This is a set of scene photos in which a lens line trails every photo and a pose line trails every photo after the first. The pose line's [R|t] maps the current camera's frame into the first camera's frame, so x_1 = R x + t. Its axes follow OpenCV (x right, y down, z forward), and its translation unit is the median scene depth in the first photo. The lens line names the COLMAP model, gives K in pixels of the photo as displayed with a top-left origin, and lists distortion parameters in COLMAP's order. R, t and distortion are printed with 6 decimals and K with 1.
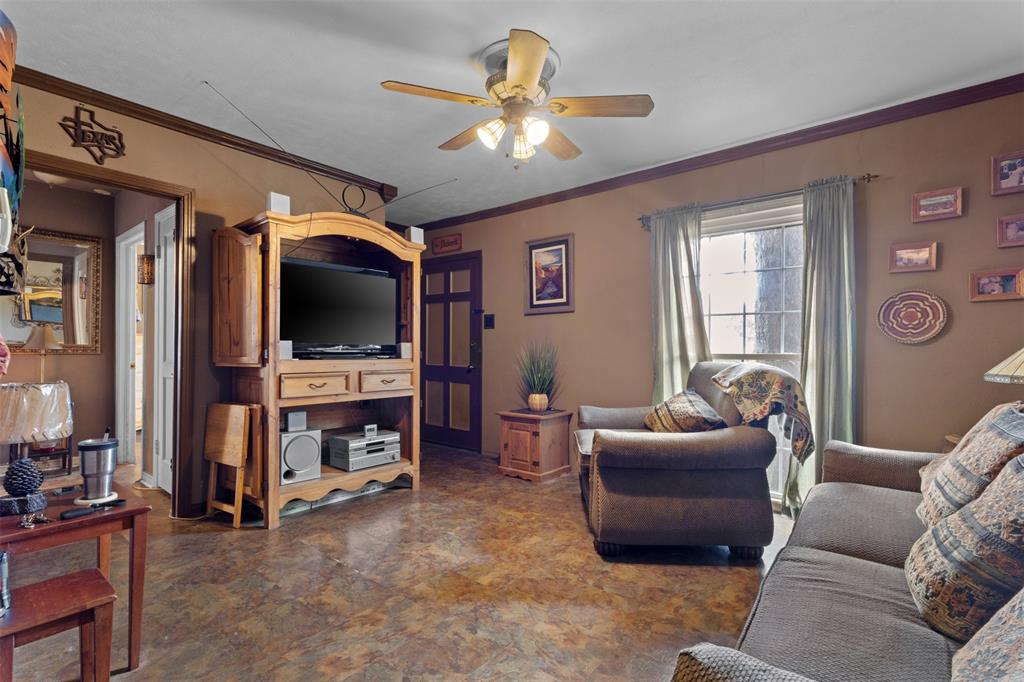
lens RADIAL K [[471.2, 0, 514.3], [0, 471.2, 344.9], [0, 0, 1]] dist [-0.000529, -0.000058]
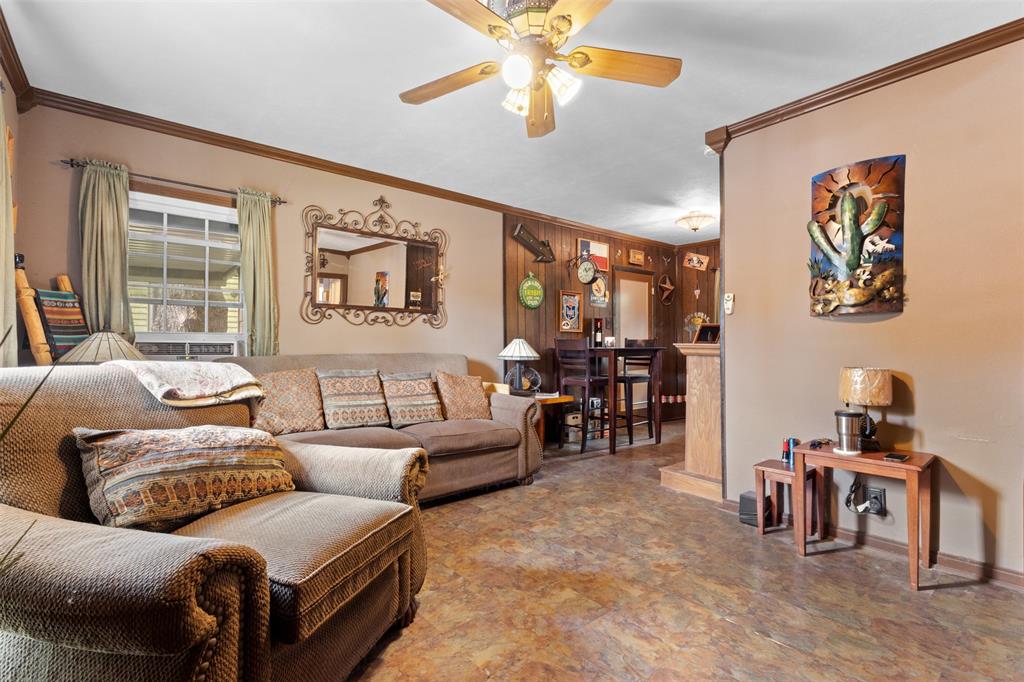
lens RADIAL K [[471.2, 0, 510.6], [0, 471.2, 346.1], [0, 0, 1]] dist [-0.000529, -0.000058]
pose [[-0.981304, -0.010465, 0.192182, -0.133241], [-0.012209, 0.999894, -0.007893, 0.027434], [-0.192079, -0.010091, -0.981328, 2.083362]]
